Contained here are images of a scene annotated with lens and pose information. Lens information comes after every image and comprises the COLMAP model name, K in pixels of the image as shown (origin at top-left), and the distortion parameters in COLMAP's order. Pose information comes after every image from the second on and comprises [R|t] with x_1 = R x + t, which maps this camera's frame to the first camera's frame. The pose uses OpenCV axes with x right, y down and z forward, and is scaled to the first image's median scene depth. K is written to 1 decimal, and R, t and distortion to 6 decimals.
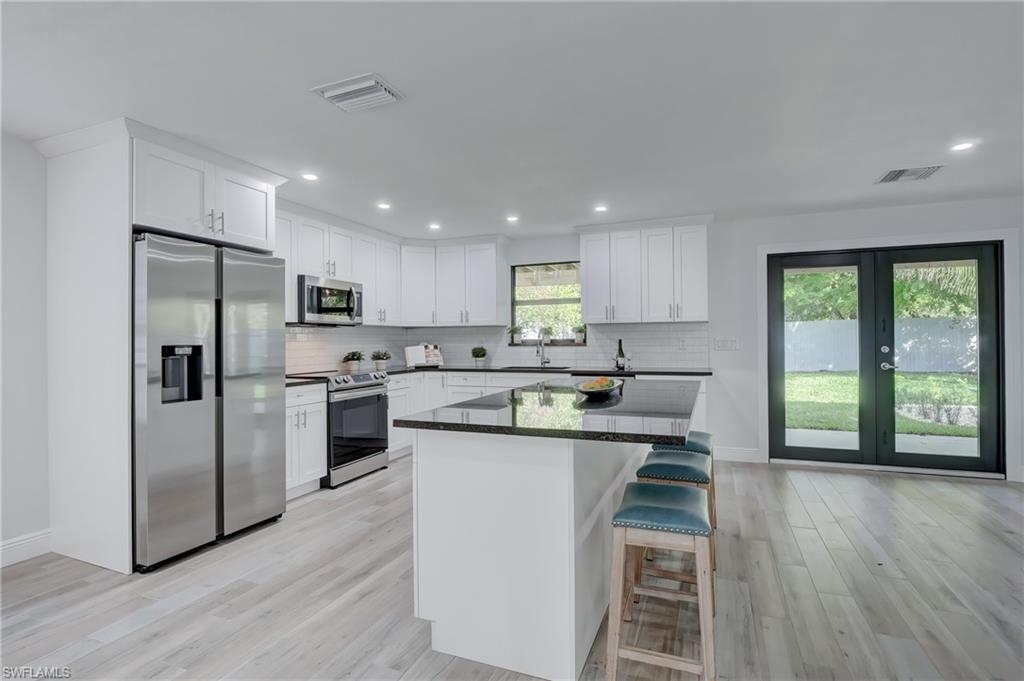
lens RADIAL K [[500.5, 0, 508.5], [0, 500.5, 337.2], [0, 0, 1]] dist [-0.014203, -0.001529]
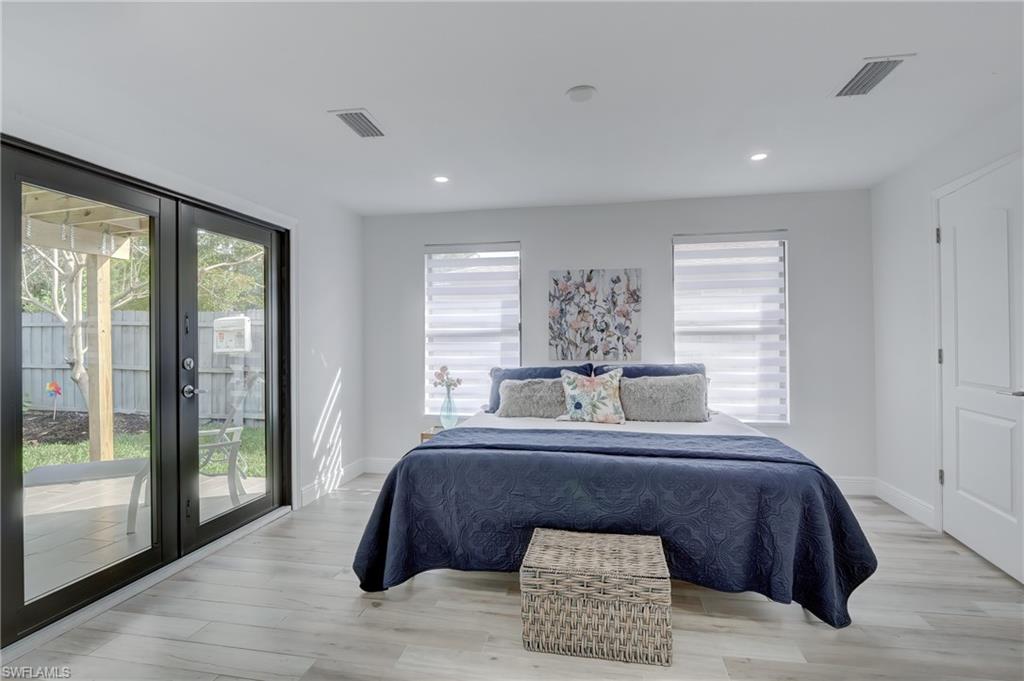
lens RADIAL K [[500.5, 0, 508.5], [0, 500.5, 337.2], [0, 0, 1]] dist [-0.014203, -0.001529]
pose [[-0.149625, 0.013849, 0.988646, 0.082091], [0.002090, 0.999904, -0.013690, 0.000837], [-0.988741, 0.000018, -0.149640, 0.644852]]
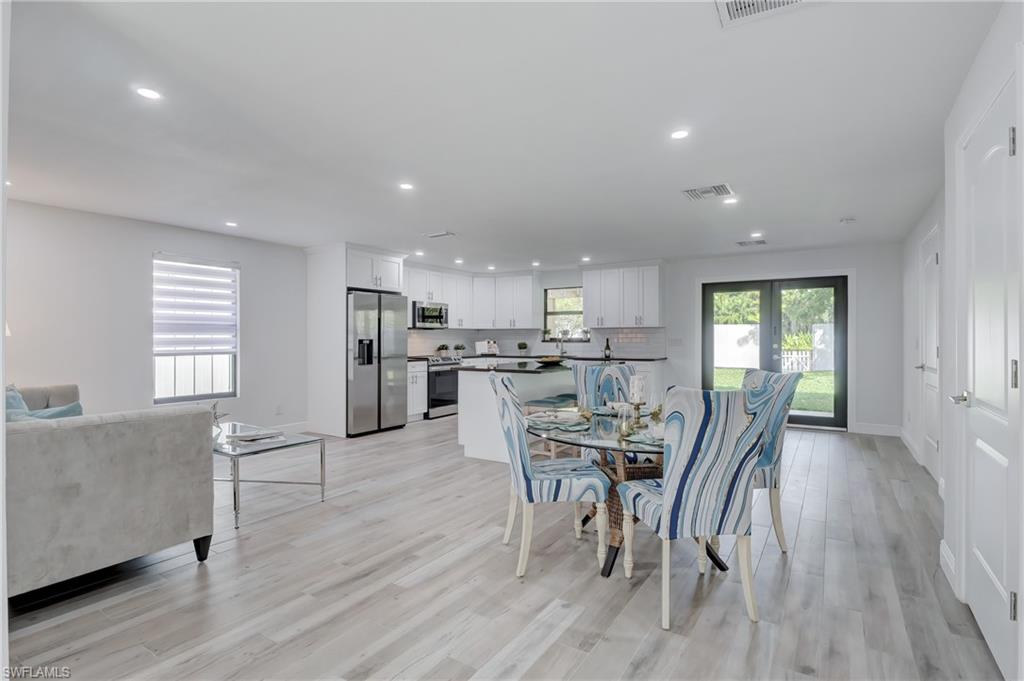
lens RADIAL K [[500.5, 0, 508.5], [0, 500.5, 337.2], [0, 0, 1]] dist [-0.014203, -0.001529]
pose [[0.981960, 0.007420, -0.188942, 0.223532], [-0.006536, 0.999965, 0.005298, -0.005430], [0.188974, -0.003968, 0.981974, -0.608256]]
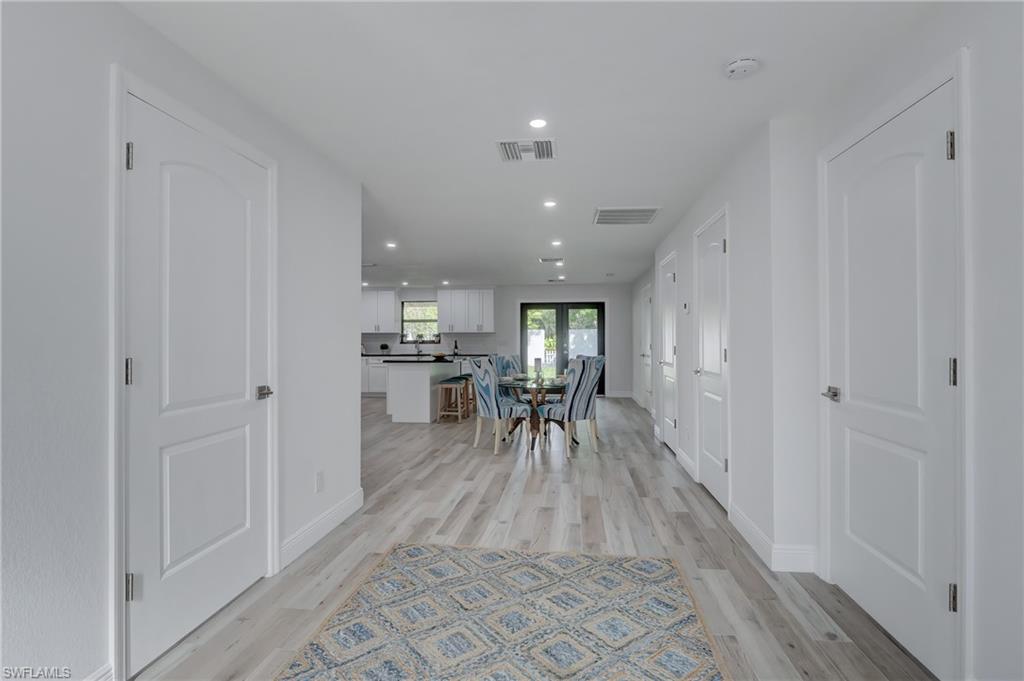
lens RADIAL K [[500.5, 0, 508.5], [0, 500.5, 337.2], [0, 0, 1]] dist [-0.014203, -0.001529]
pose [[0.965665, 0.007579, 0.259679, -0.114734], [-0.006869, 0.999970, -0.003642, -0.003258], [-0.259699, 0.001733, 0.965688, -1.141323]]
